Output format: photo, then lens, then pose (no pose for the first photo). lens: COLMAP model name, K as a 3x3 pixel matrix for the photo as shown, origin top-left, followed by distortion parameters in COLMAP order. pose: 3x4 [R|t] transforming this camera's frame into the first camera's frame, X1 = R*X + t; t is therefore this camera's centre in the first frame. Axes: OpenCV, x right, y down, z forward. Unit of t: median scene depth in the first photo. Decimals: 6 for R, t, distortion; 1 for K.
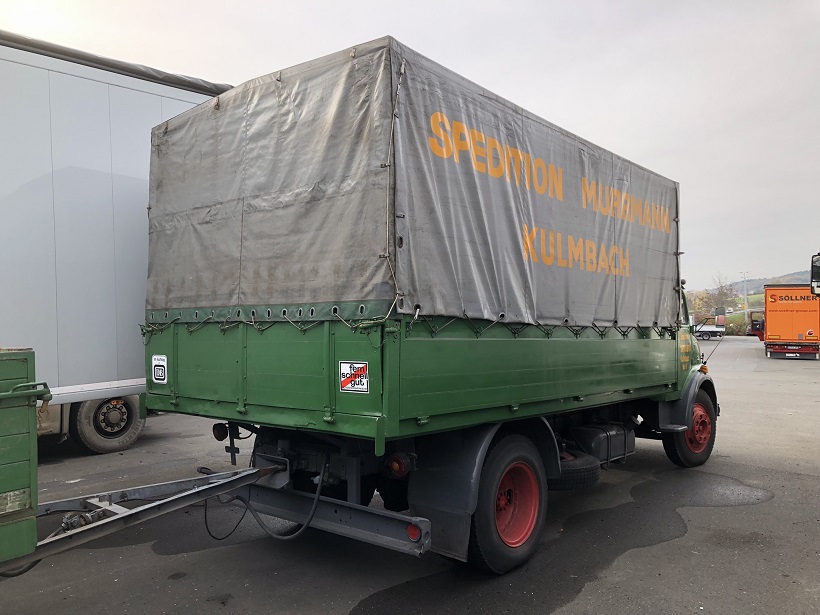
lens RADIAL K [[673.8, 0, 415.2], [0, 673.8, 308.3], [0, 0, 1]] dist [0.012846, -0.022442]
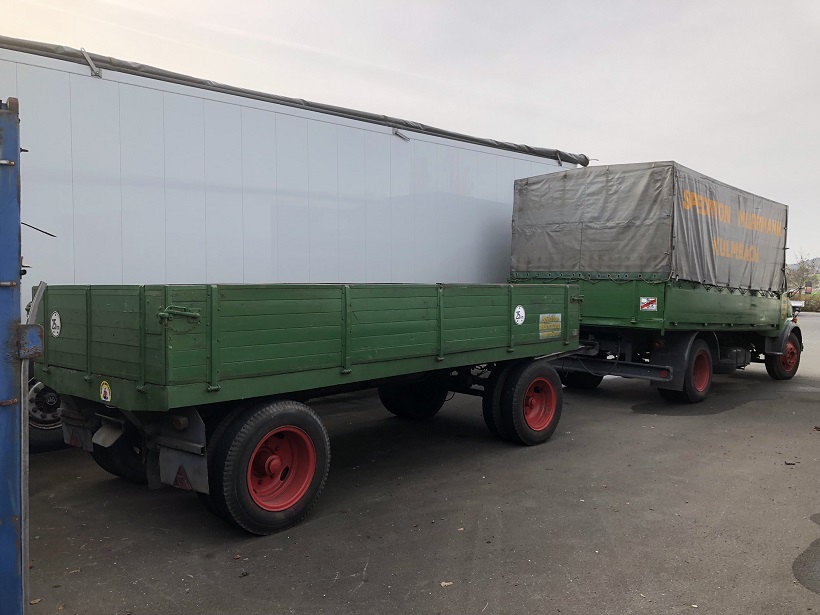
lens RADIAL K [[673.8, 0, 403.4], [0, 673.8, 306.0], [0, 0, 1]] dist [0.012846, -0.022442]
pose [[0.993766, 0.041896, -0.103314, -0.581379], [-0.036538, 0.997914, 0.053218, 0.011757], [0.105328, -0.049111, 0.993224, -1.203446]]
